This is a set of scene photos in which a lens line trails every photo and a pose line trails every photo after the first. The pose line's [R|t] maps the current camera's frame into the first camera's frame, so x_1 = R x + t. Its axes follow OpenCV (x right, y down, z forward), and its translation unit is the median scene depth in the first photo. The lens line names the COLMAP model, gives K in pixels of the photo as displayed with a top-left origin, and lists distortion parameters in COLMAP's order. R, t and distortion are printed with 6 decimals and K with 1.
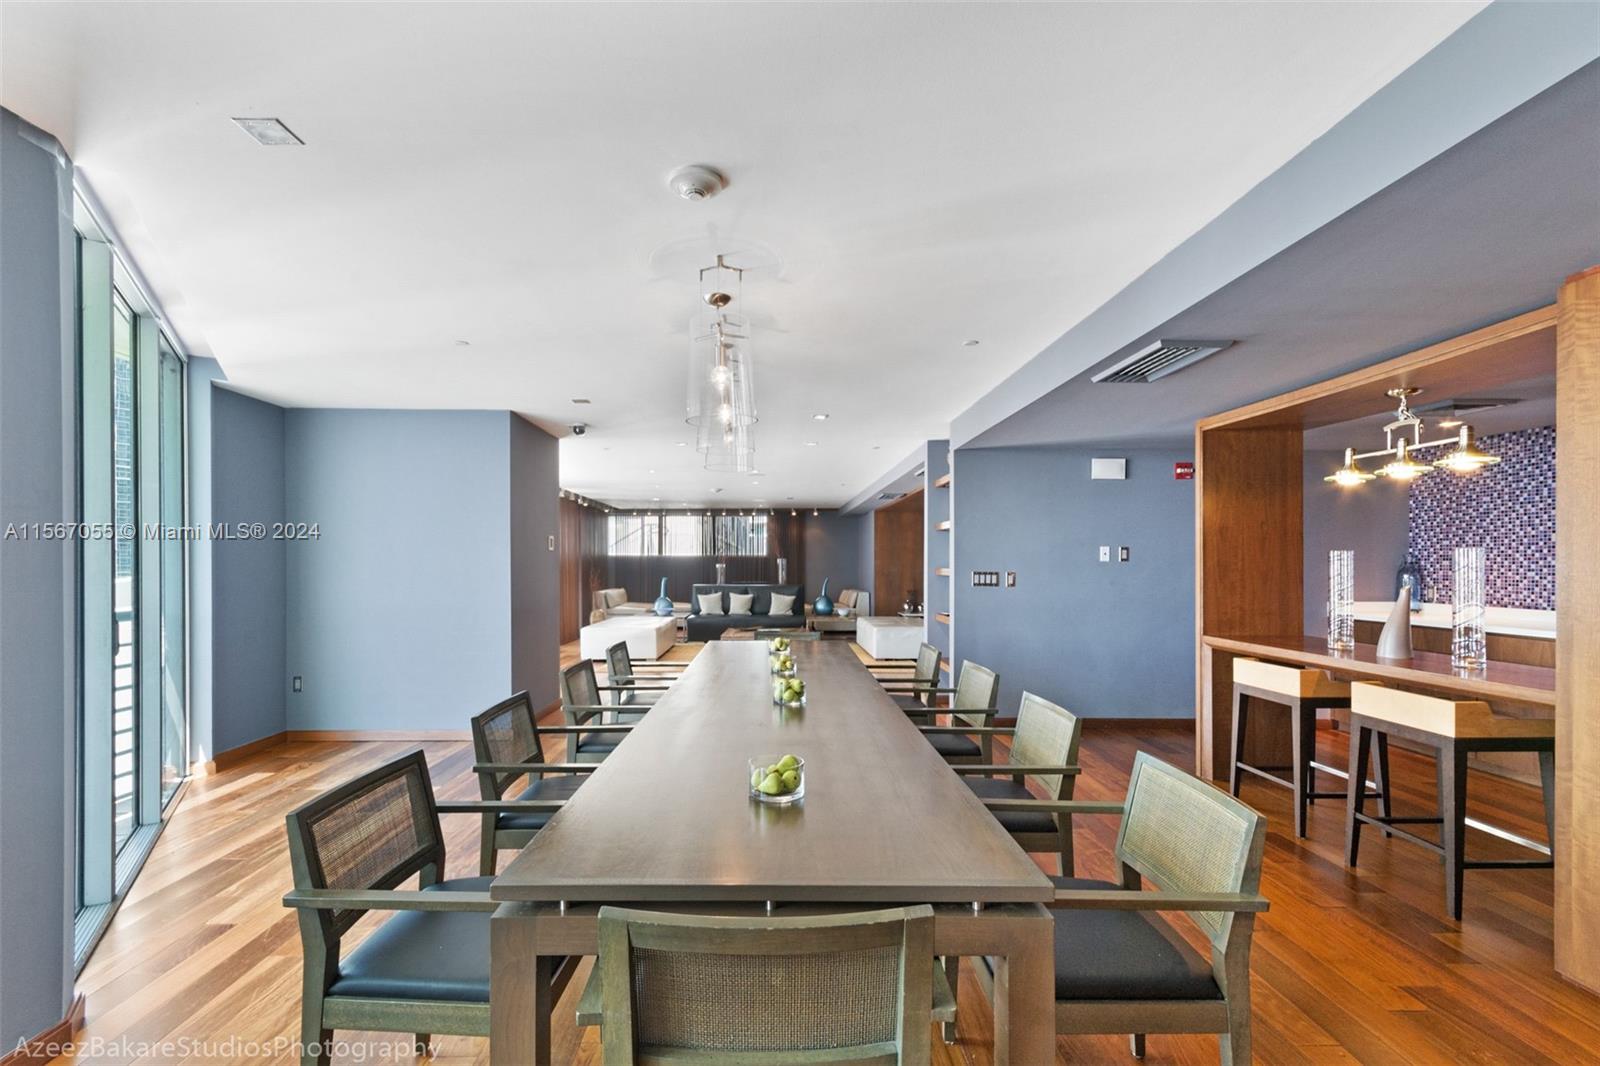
lens RADIAL K [[715.8, 0, 764.3], [0, 715.8, 564.9], [0, 0, 1]] dist [0.013386, -0.003529]
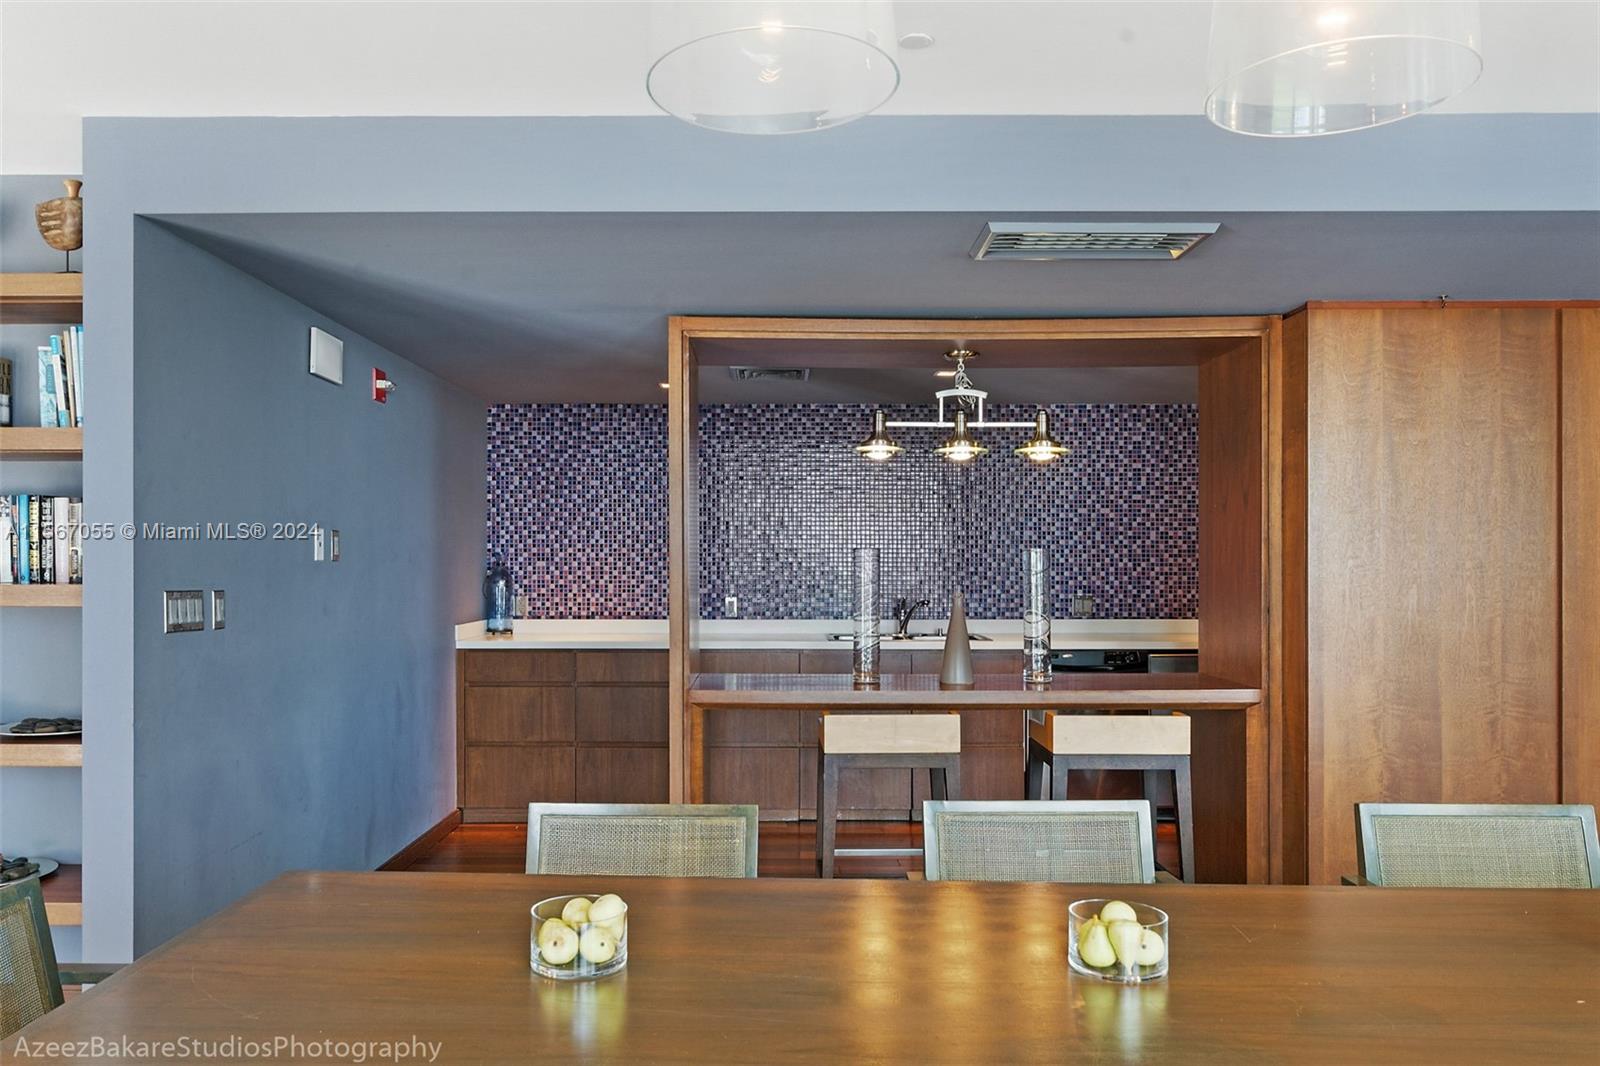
lens RADIAL K [[1176.7, 0, 799.0], [0, 1176.7, 543.0], [0, 0, 1]] dist [-0.004975, -0.000942]
pose [[0.003300, 0.015412, 0.999876, -0.293755], [0.002838, 0.999877, -0.015422, -0.005320], [-0.999991, 0.002888, 0.003256, 0.798785]]
